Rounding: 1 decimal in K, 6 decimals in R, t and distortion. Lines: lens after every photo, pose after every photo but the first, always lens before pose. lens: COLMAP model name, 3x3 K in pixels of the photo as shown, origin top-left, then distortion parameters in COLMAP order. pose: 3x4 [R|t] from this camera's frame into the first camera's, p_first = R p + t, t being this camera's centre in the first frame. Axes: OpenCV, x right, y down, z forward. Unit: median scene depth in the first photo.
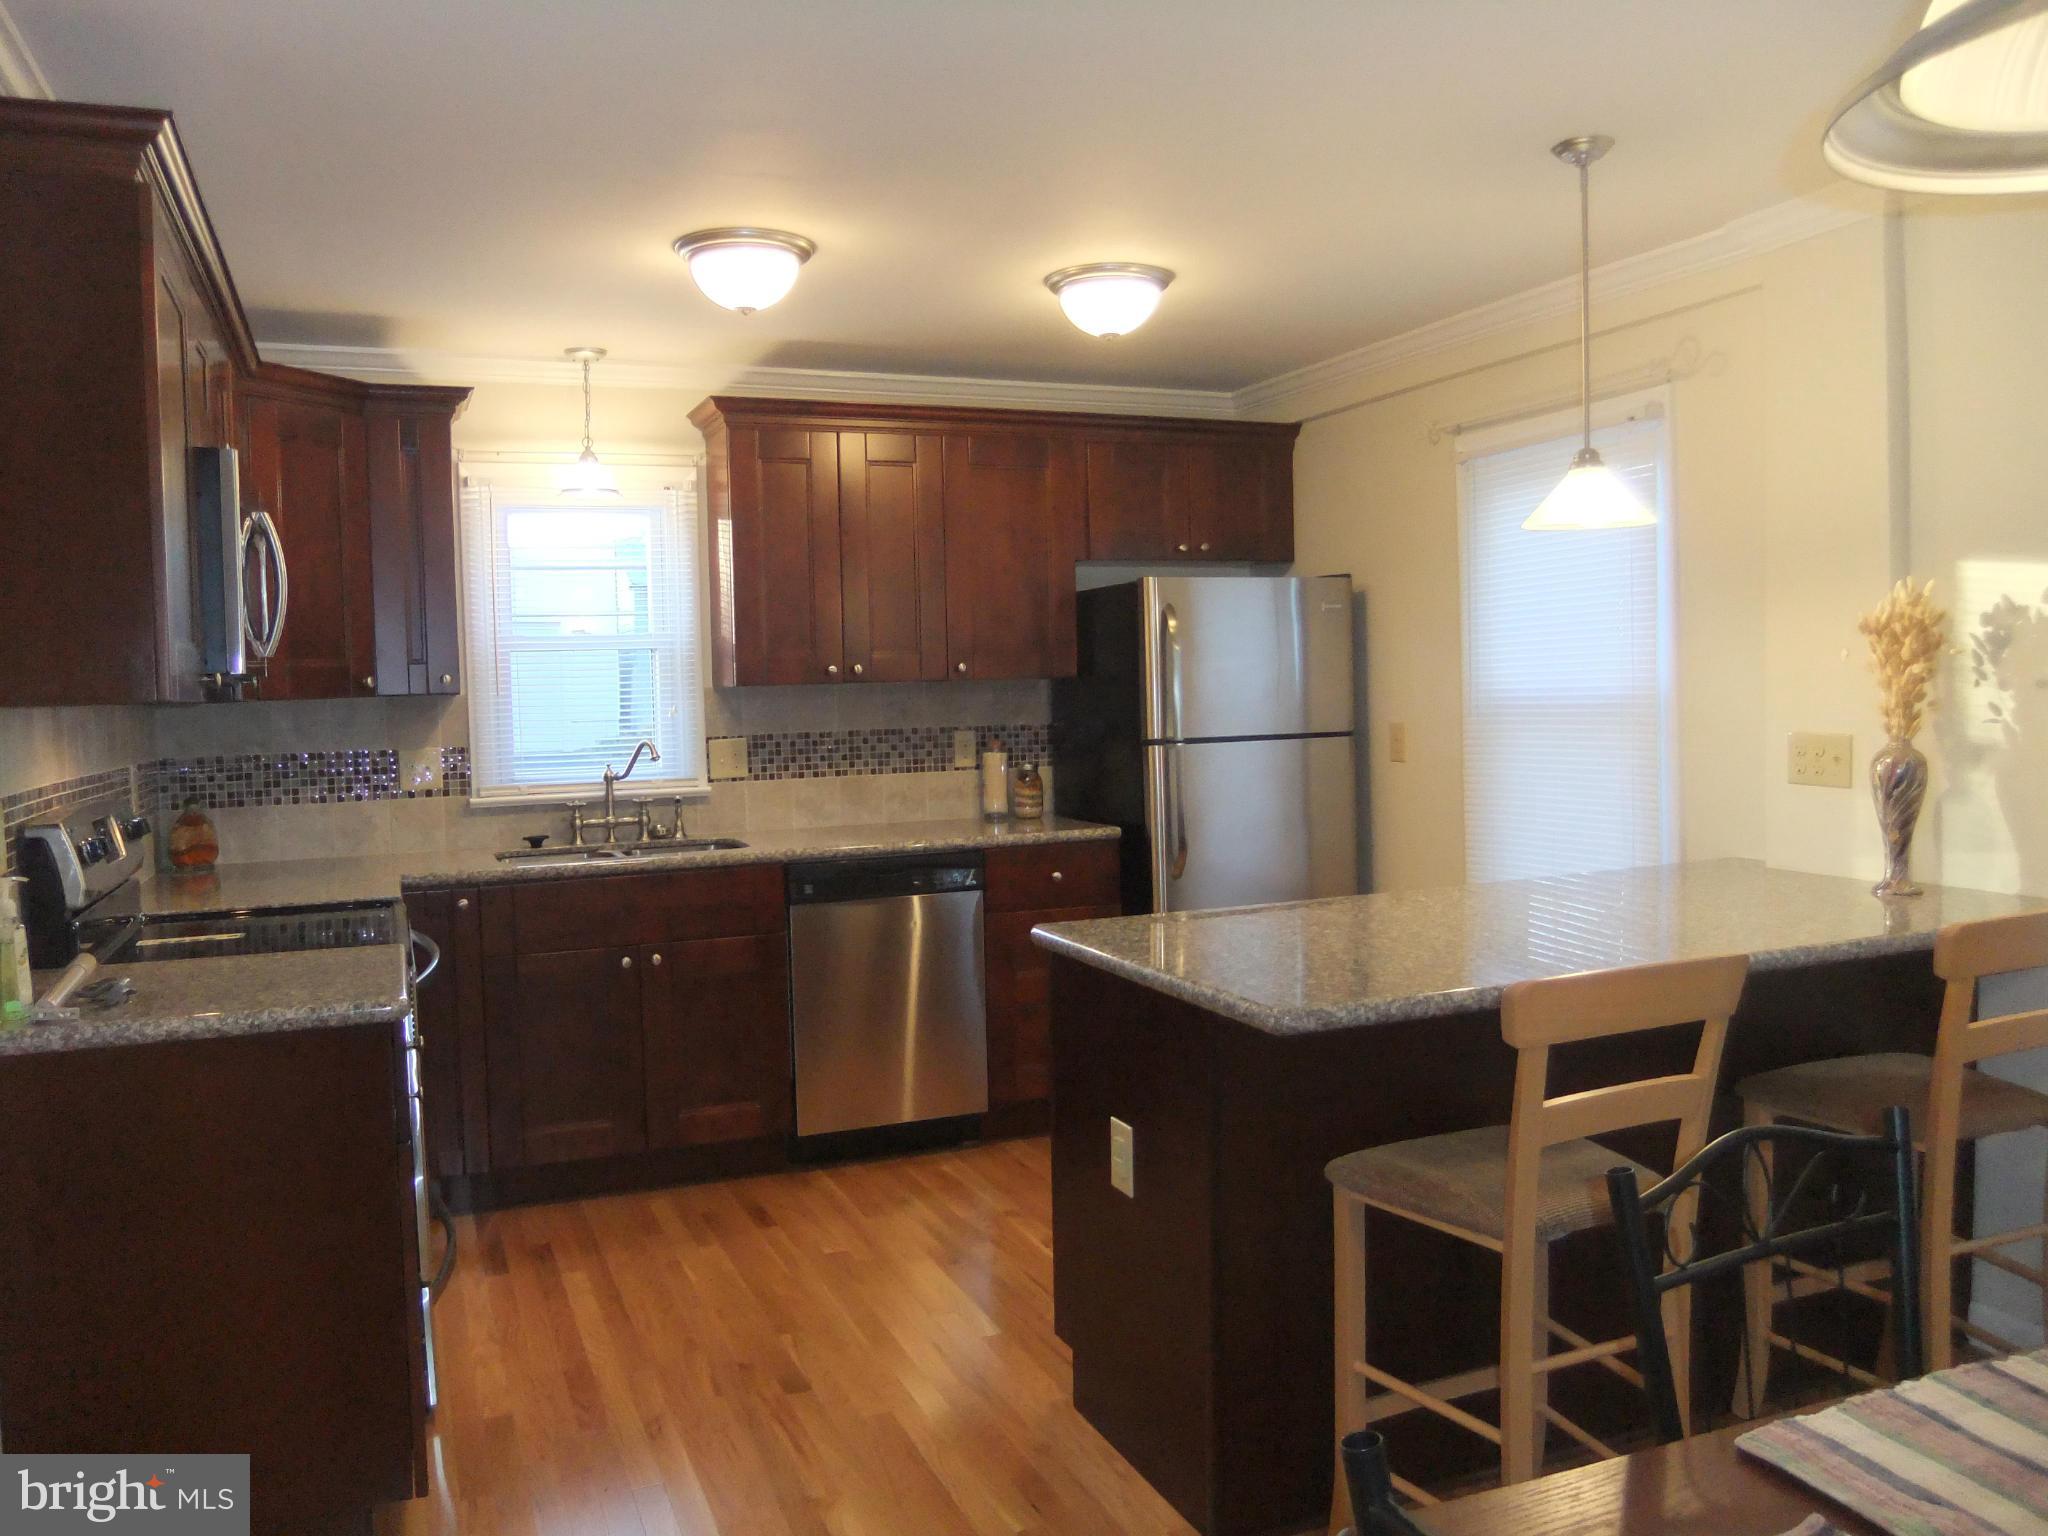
lens RADIAL K [[1579.3, 0, 1021.4], [0, 1579.3, 764.6], [0, 0, 1]] dist [-0.055749, 0.044182]
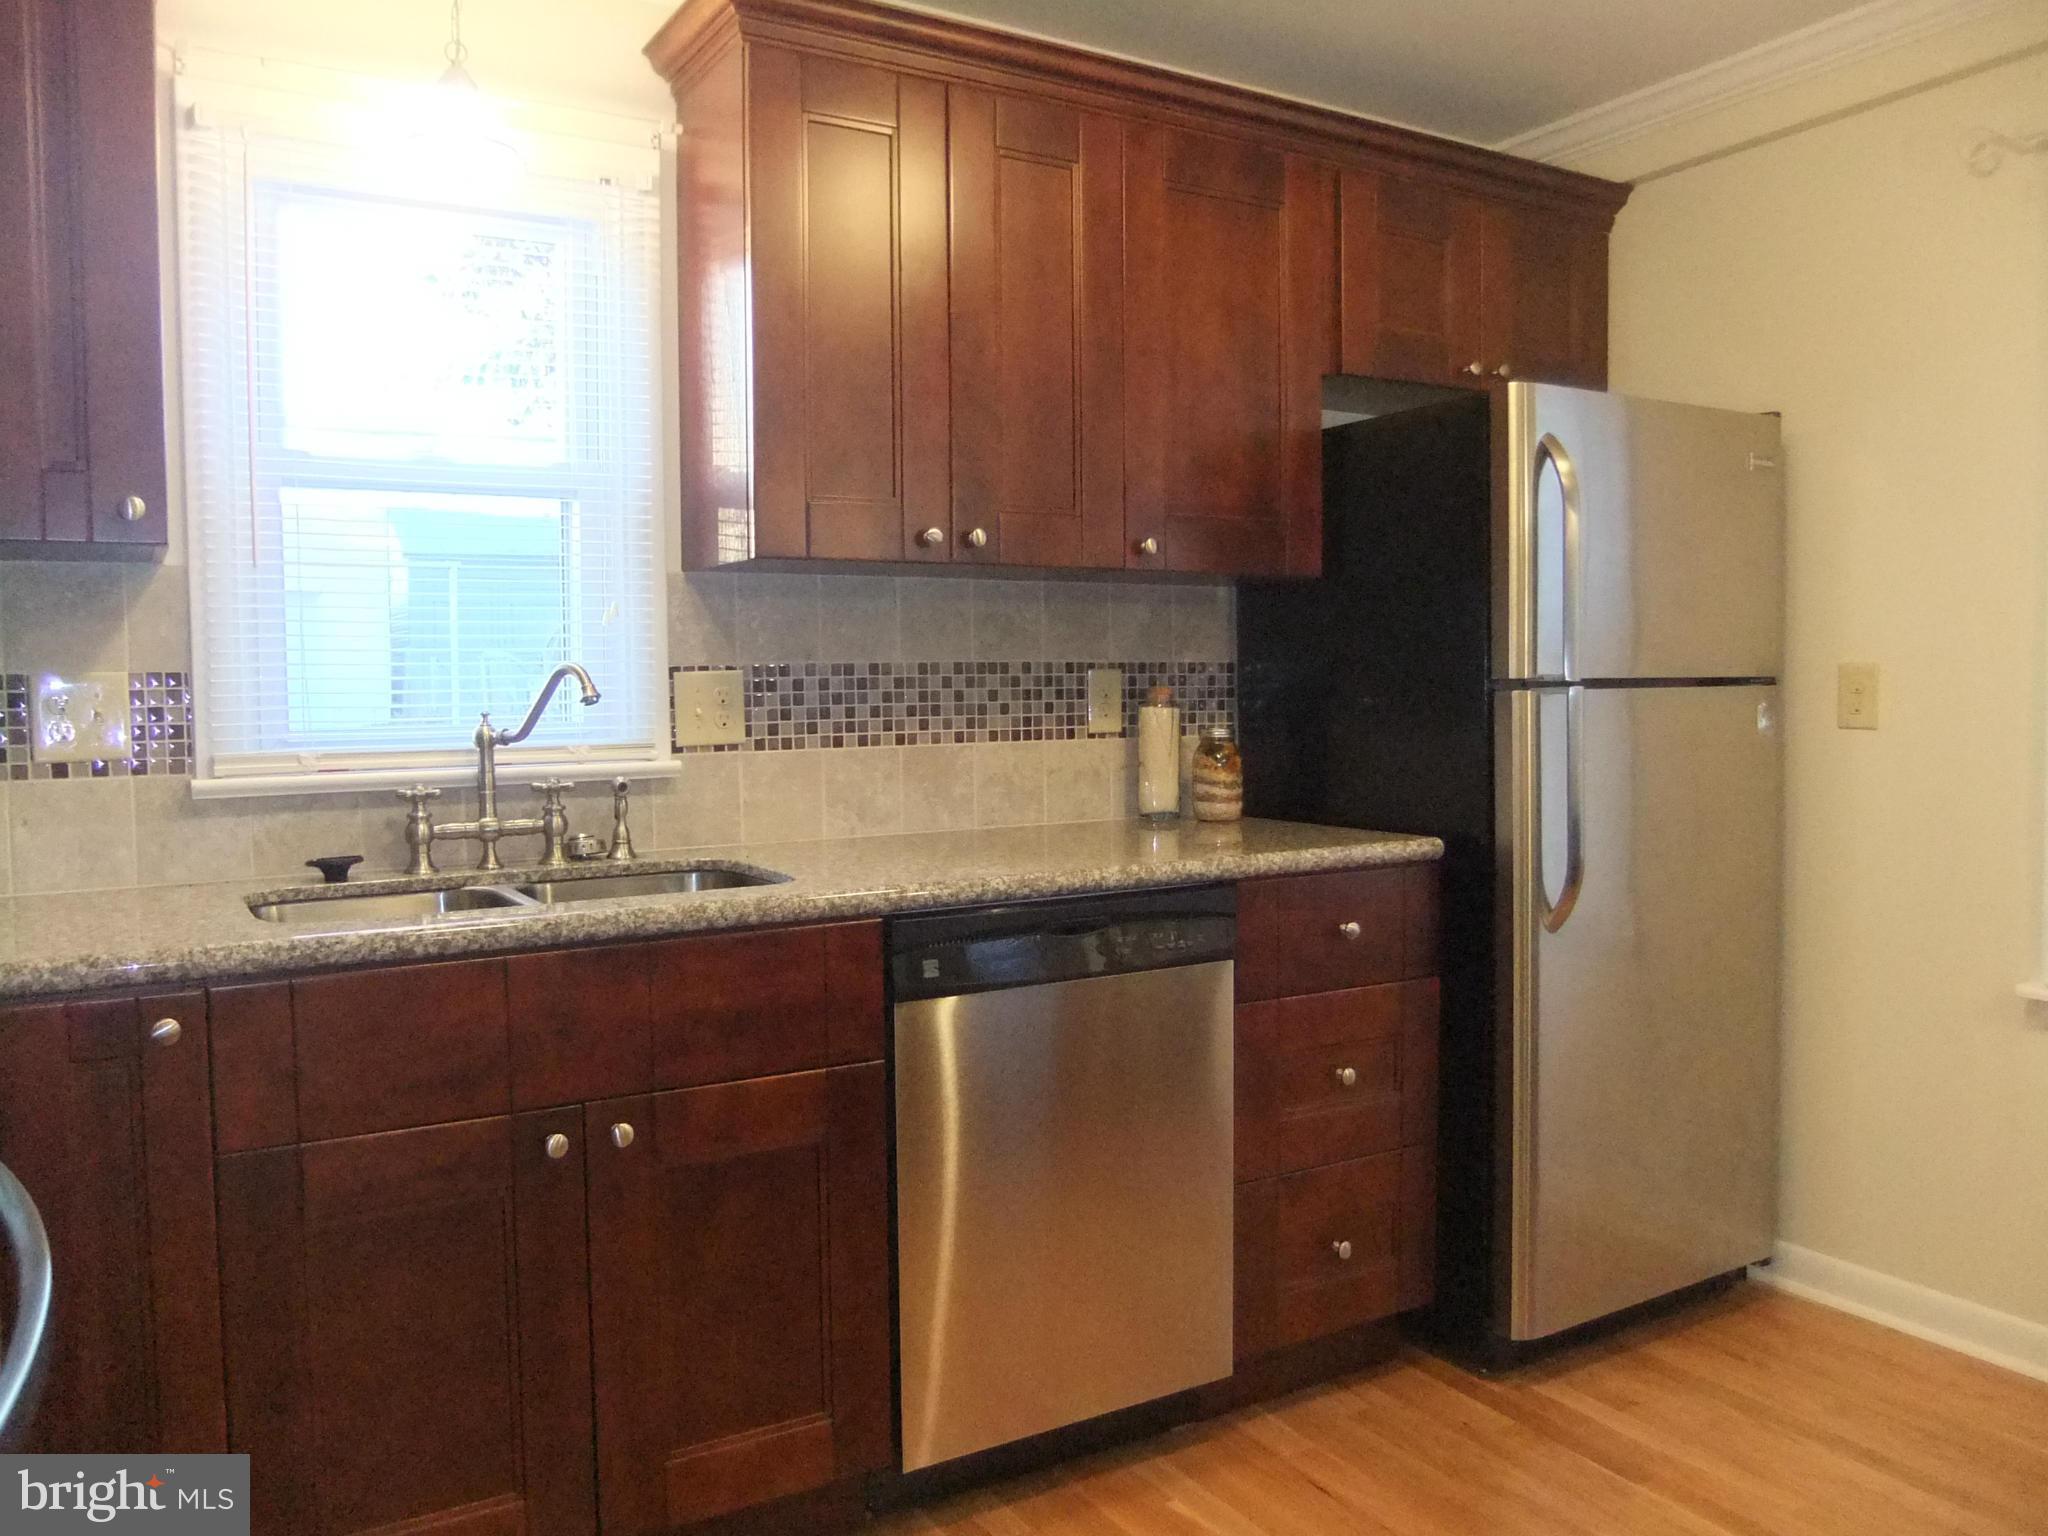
lens RADIAL K [[1579.3, 0, 1024.1], [0, 1579.3, 761.3], [0, 0, 1]] dist [-0.055749, 0.044182]
pose [[0.989855, 0.007607, 0.141880, -0.158383], [-0.007542, 0.999971, -0.000998, 0.013939], [-0.141883, -0.000083, 0.989883, 0.466028]]
